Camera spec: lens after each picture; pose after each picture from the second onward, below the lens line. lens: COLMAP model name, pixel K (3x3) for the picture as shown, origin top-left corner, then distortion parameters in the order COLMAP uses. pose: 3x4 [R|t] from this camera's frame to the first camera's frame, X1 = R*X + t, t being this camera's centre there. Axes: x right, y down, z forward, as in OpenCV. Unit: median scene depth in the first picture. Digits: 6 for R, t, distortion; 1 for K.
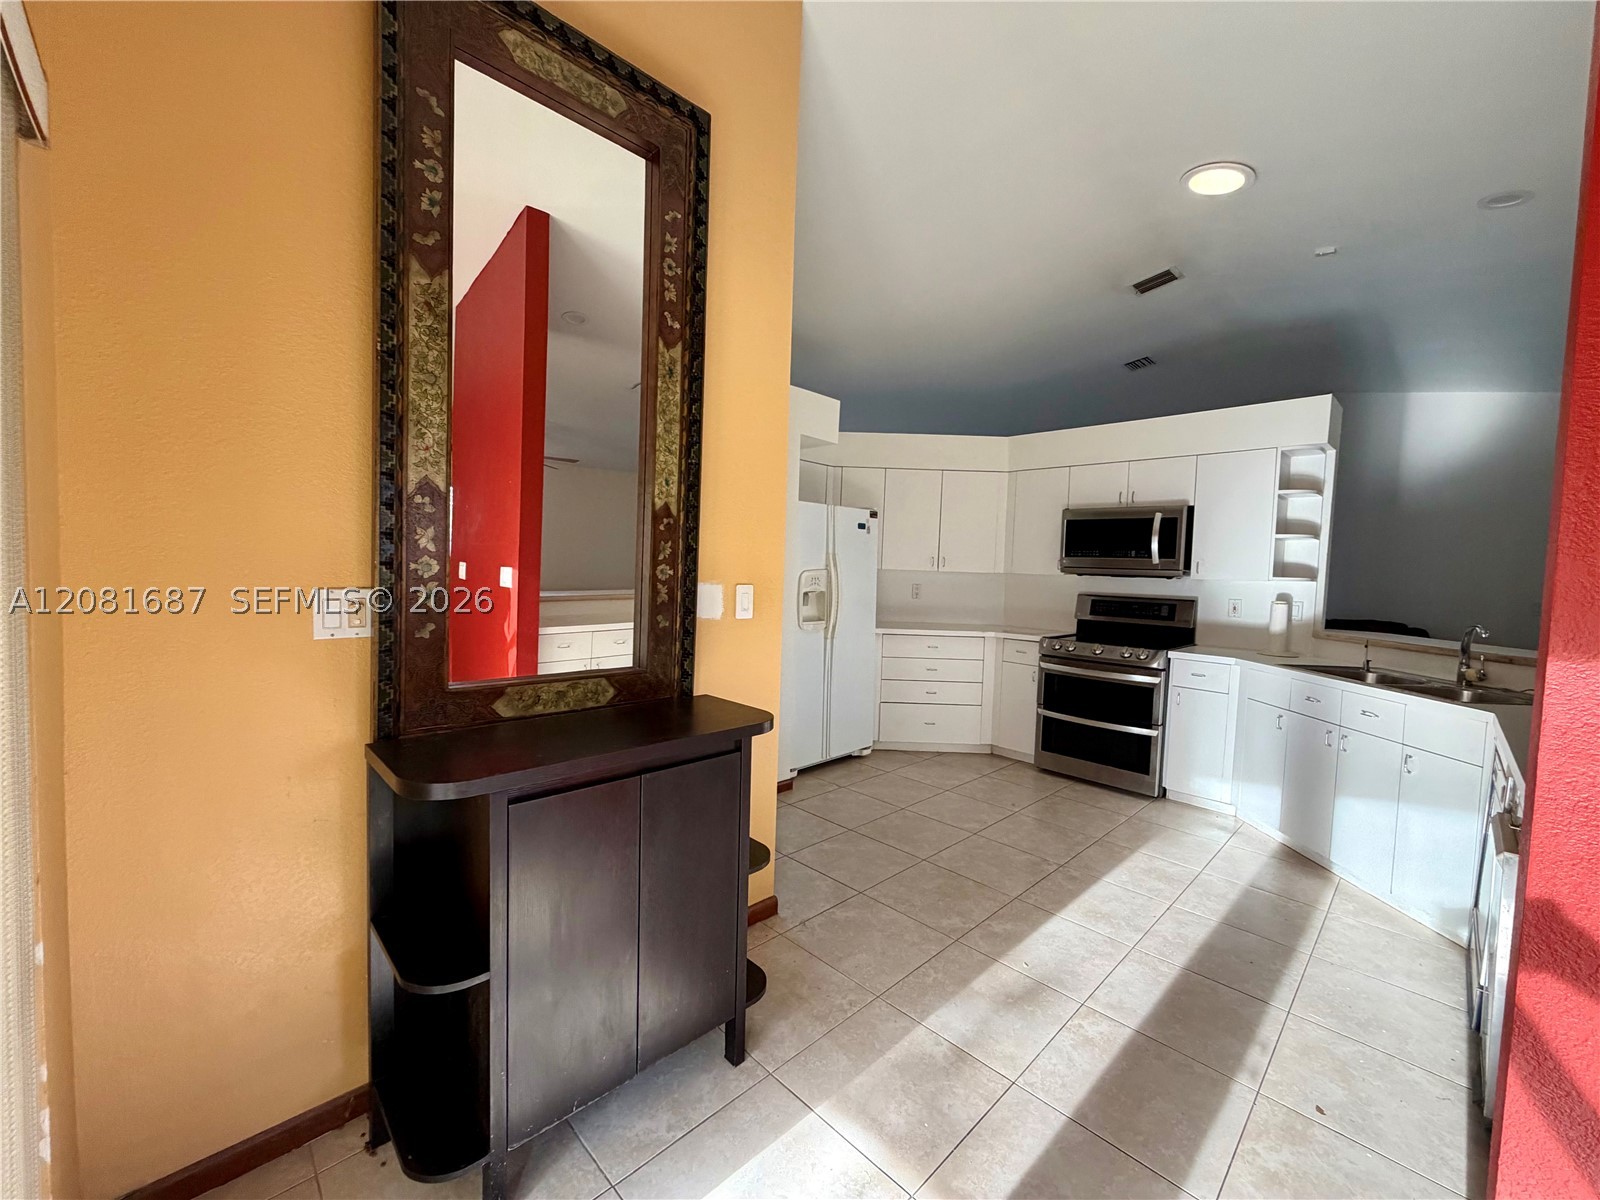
lens RADIAL K [[638.0, 0, 798.7], [0, 638.0, 602.5], [0, 0, 1]] dist [-0.000134, -0.000278]
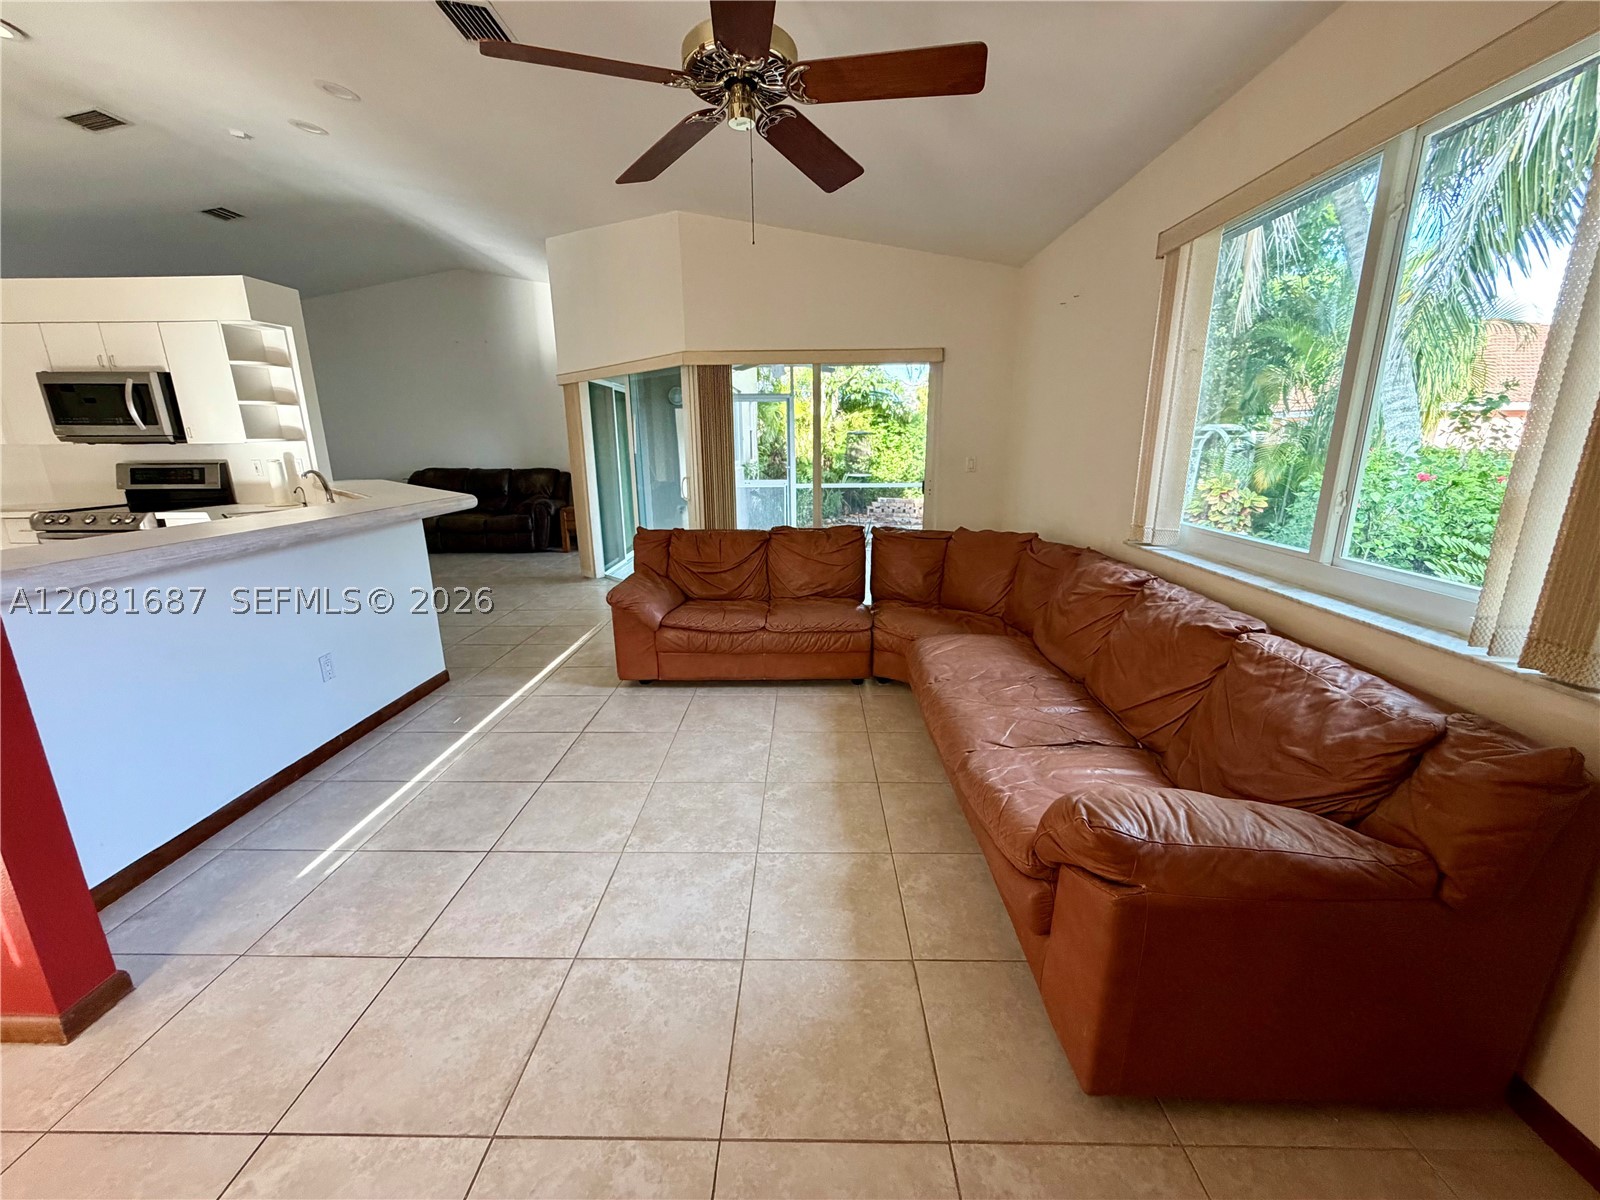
lens RADIAL K [[638.0, 0, 798.7], [0, 638.0, 602.5], [0, 0, 1]] dist [-0.000134, -0.000278]
pose [[0.715110, -0.210772, 0.666478, 0.576366], [0.066882, 0.969714, 0.234906, 0.040096], [-0.695804, -0.123408, 0.707550, -0.524286]]
